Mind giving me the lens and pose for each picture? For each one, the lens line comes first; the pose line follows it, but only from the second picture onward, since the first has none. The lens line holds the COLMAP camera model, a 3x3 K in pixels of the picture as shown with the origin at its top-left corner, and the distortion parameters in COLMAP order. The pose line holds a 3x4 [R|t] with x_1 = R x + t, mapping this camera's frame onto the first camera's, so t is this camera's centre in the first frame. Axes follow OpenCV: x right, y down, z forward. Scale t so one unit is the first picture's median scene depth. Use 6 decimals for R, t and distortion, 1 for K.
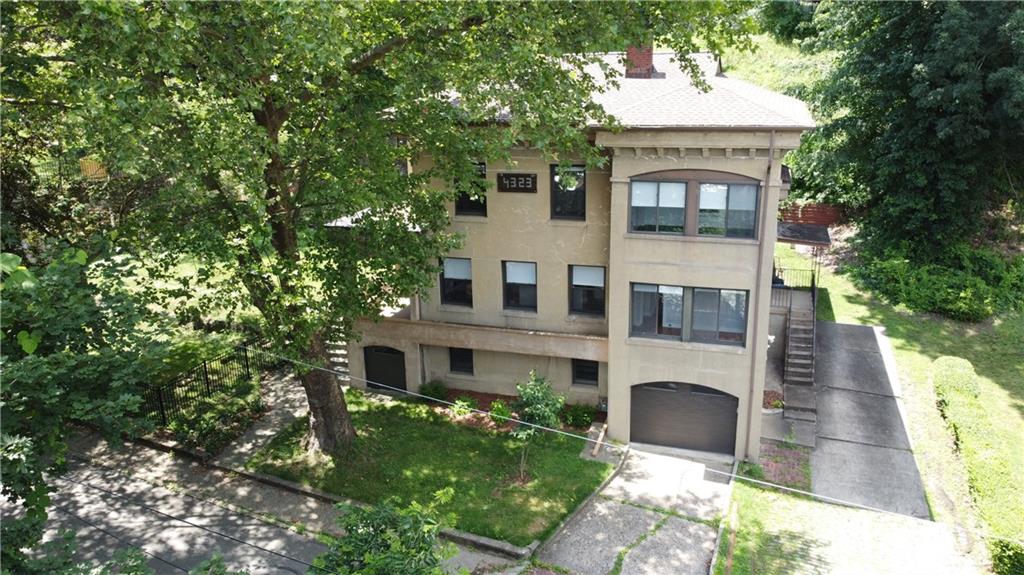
lens RADIAL K [[773.9, 0, 515.0], [0, 773.9, 288.8], [0, 0, 1]] dist [-0.017714, 0.008975]
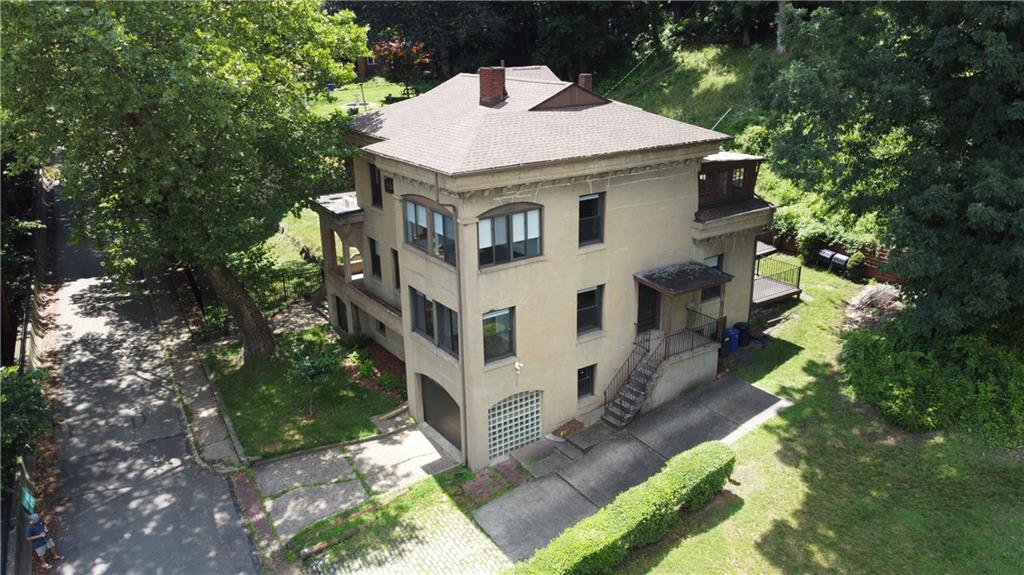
lens RADIAL K [[773.9, 0, 515.0], [0, 773.9, 288.8], [0, 0, 1]] dist [-0.017714, 0.008975]
pose [[0.798091, 0.210512, -0.564566, 0.883775], [-0.176494, 0.977560, 0.115009, -0.156872], [0.576108, 0.007855, 0.817336, 0.128068]]
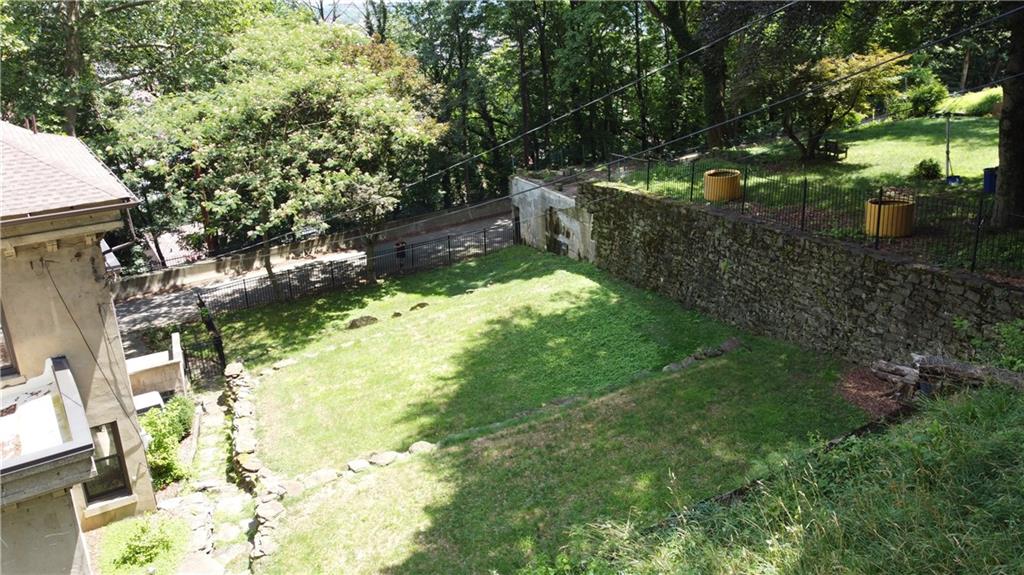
lens RADIAL K [[773.9, 0, 515.0], [0, 773.9, 288.8], [0, 0, 1]] dist [-0.017714, 0.008975]
pose [[-0.607169, 0.303880, -0.734168, 0.181009], [-0.191288, 0.840901, 0.506256, -0.663979], [0.771203, 0.447821, -0.452441, 2.054540]]
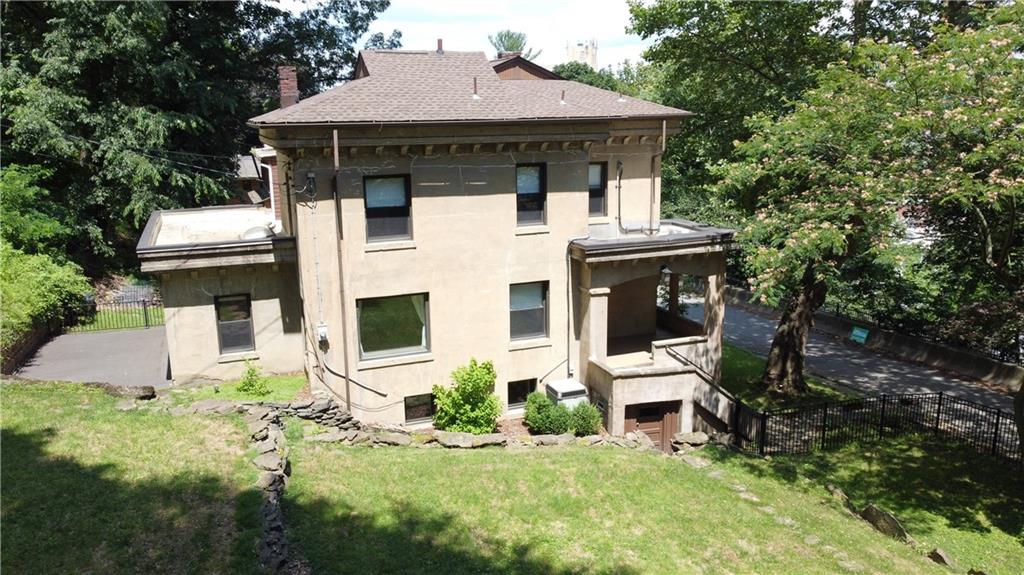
lens RADIAL K [[773.9, 0, 515.0], [0, 773.9, 288.8], [0, 0, 1]] dist [-0.017714, 0.008975]
pose [[-0.632041, -0.139891, 0.762203, -0.829551], [0.246172, 0.896380, 0.368650, -0.443585], [-0.734794, 0.420635, -0.532112, 1.827206]]
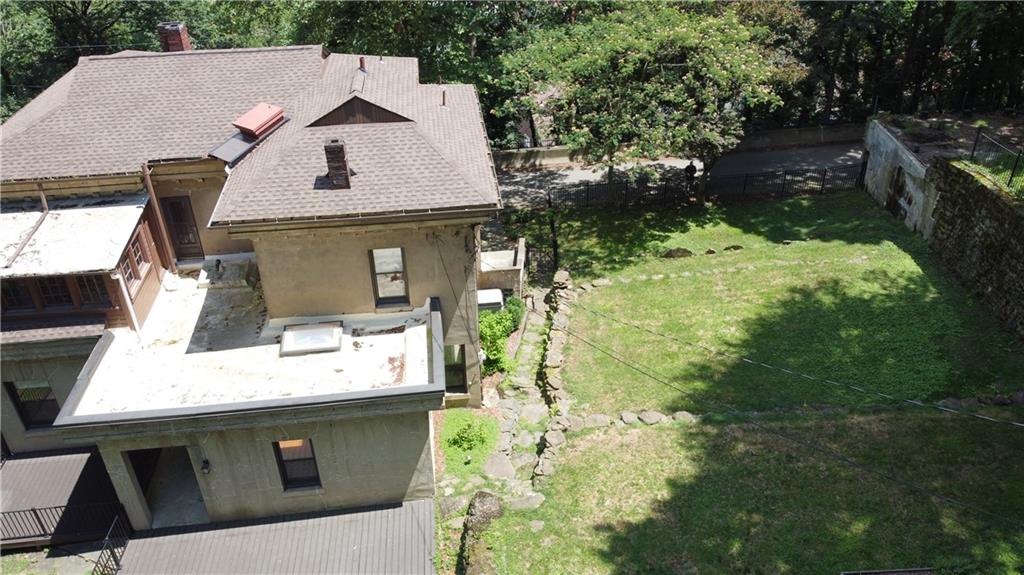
lens RADIAL K [[773.9, 0, 515.0], [0, 773.9, 288.8], [0, 0, 1]] dist [-0.017714, 0.008975]
pose [[-0.905789, 0.252749, -0.340095, 0.177942], [-0.086900, 0.674757, 0.732906, -0.877000], [0.414723, 0.693413, -0.589223, 2.059260]]
